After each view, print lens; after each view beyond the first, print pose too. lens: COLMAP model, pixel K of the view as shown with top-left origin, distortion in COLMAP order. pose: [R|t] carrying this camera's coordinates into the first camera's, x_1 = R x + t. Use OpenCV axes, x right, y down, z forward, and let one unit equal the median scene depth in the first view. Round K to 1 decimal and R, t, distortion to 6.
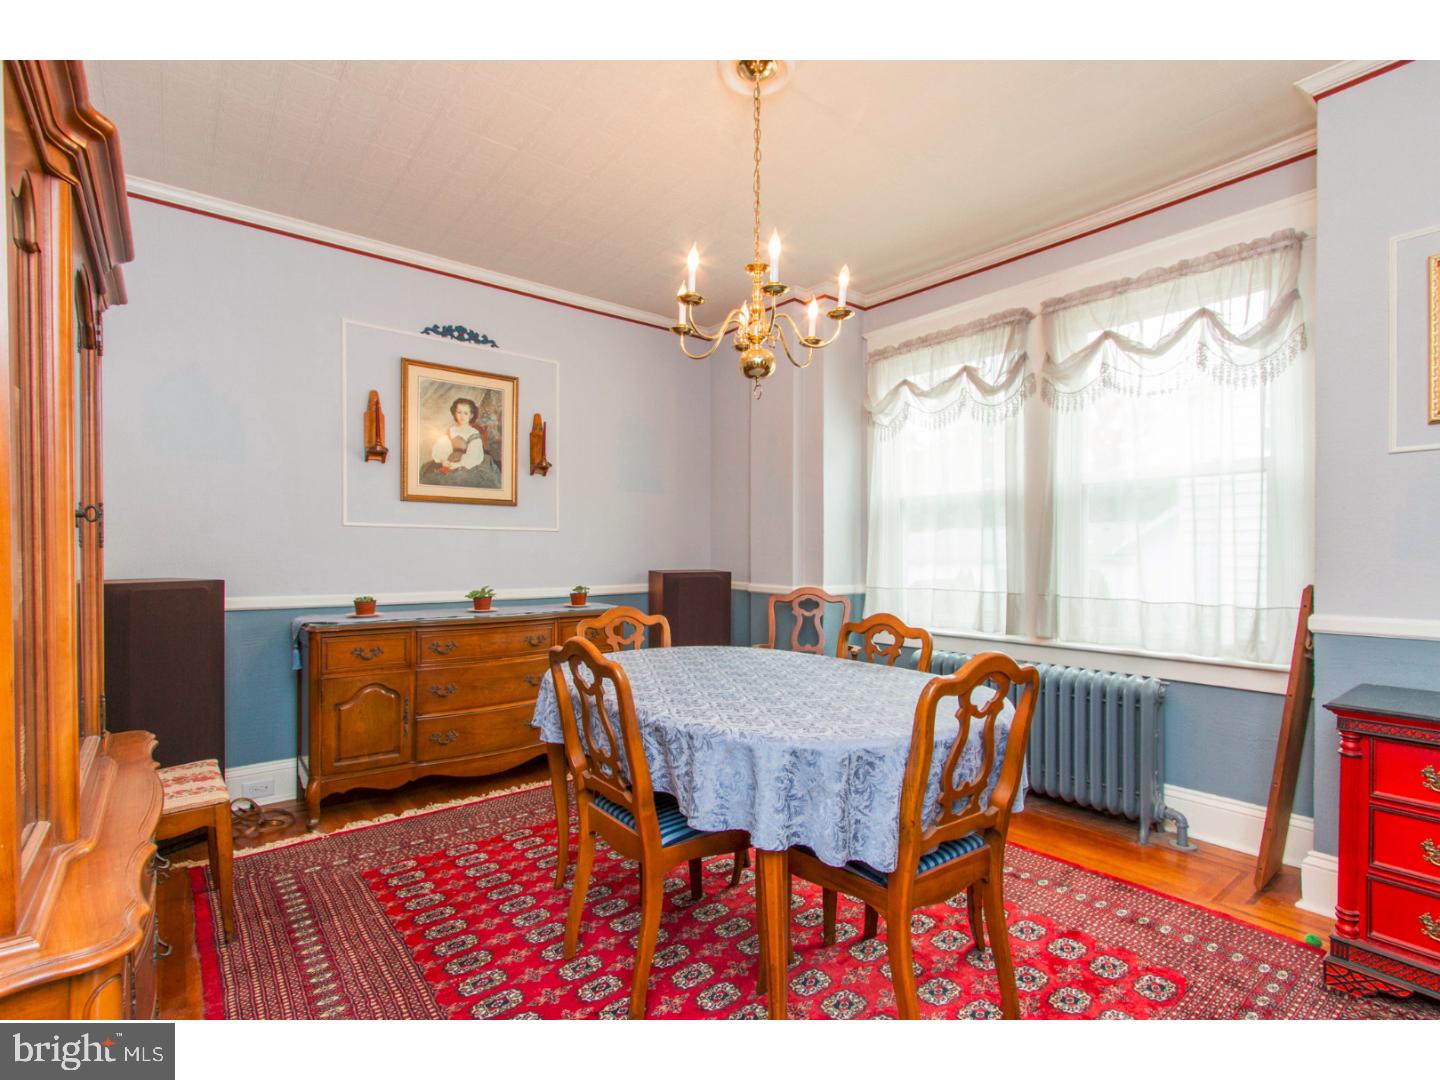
lens RADIAL K [[673.8, 0, 720.0], [0, 673.8, 557.2], [0, 0, 1]] dist [0.000590, -0.000519]
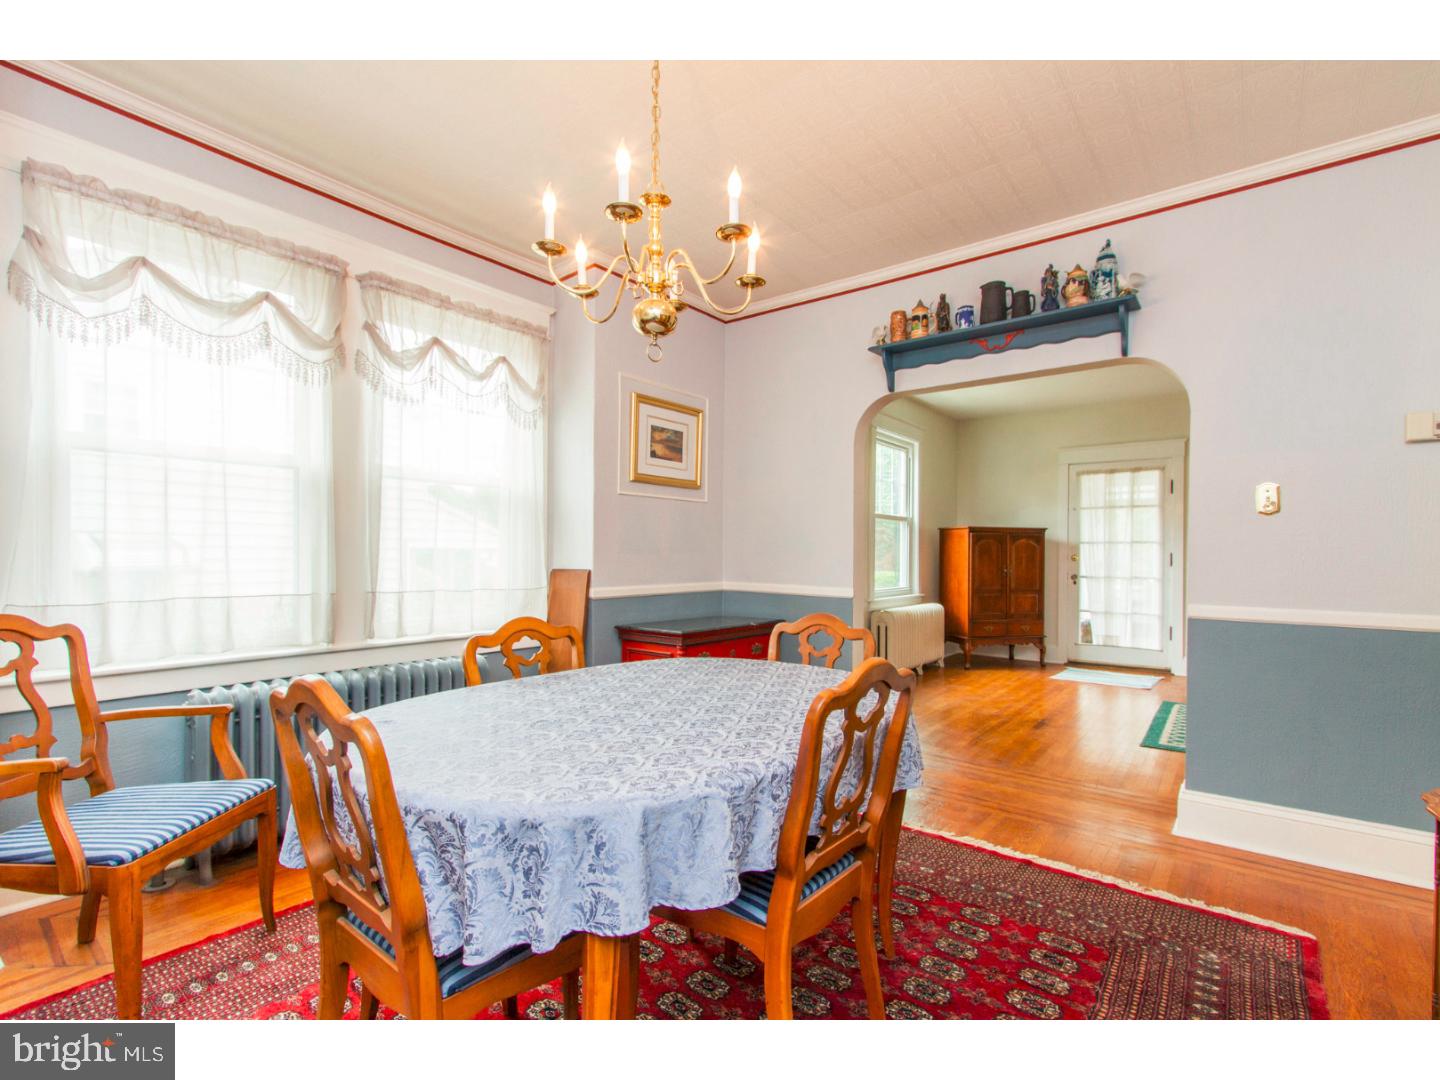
lens RADIAL K [[673.8, 0, 720.0], [0, 673.8, 557.2], [0, 0, 1]] dist [0.000590, -0.000519]
pose [[-0.231535, -0.004759, 0.972815, -0.577445], [-0.001514, 0.999989, 0.004532, 0.004278], [-0.972825, -0.000424, -0.231539, 0.834083]]
